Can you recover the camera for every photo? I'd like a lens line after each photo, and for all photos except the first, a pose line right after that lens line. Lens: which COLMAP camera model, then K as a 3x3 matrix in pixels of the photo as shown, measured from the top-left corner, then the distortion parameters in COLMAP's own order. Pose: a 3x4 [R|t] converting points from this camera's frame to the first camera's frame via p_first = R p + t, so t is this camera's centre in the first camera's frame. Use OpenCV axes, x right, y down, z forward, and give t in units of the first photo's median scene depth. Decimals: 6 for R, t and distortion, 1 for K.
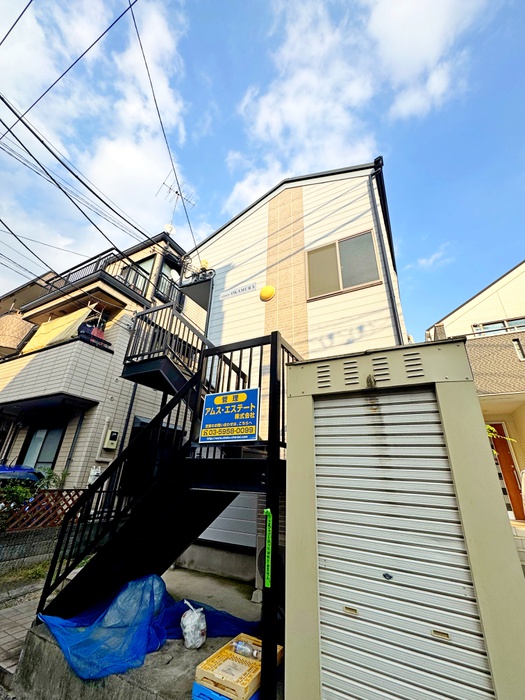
lens RADIAL K [[280.2, 0, 263.4], [0, 280.2, 350.8], [0, 0, 1]] dist [-0.001976, 0.000204]
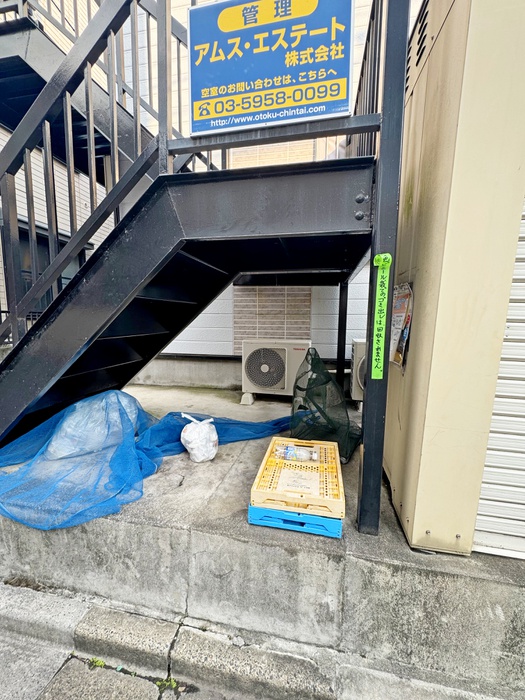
lens RADIAL K [[280.2, 0, 263.4], [0, 280.2, 350.8], [0, 0, 1]] dist [-0.001976, 0.000204]
pose [[0.955068, -0.061139, 0.290014, -0.271392], [-0.100403, 0.853900, 0.510661, 0.386099], [-0.278864, -0.516834, 0.809393, 0.462488]]
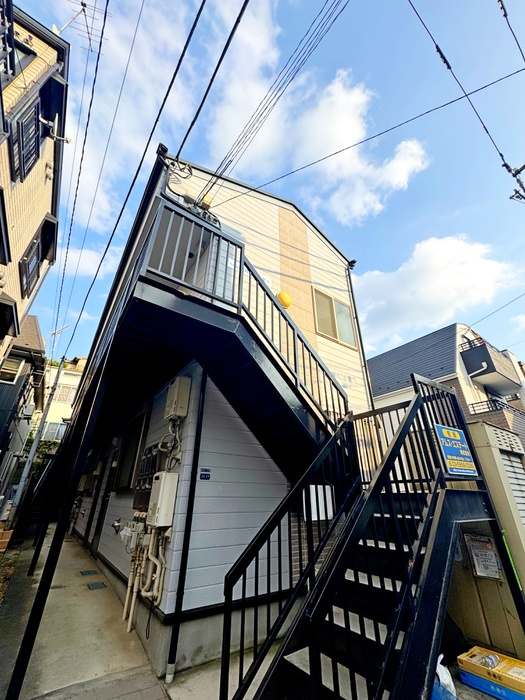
lens RADIAL K [[279.1, 0, 263.6], [0, 279.1, 350.9], [0, 0, 1]] dist [-0.001608, -0.000243]
pose [[0.449987, 0.385972, 0.805318, -1.524840], [-0.361388, 0.903343, -0.231021, 0.411067], [-0.816646, -0.187075, 0.545978, 1.101253]]
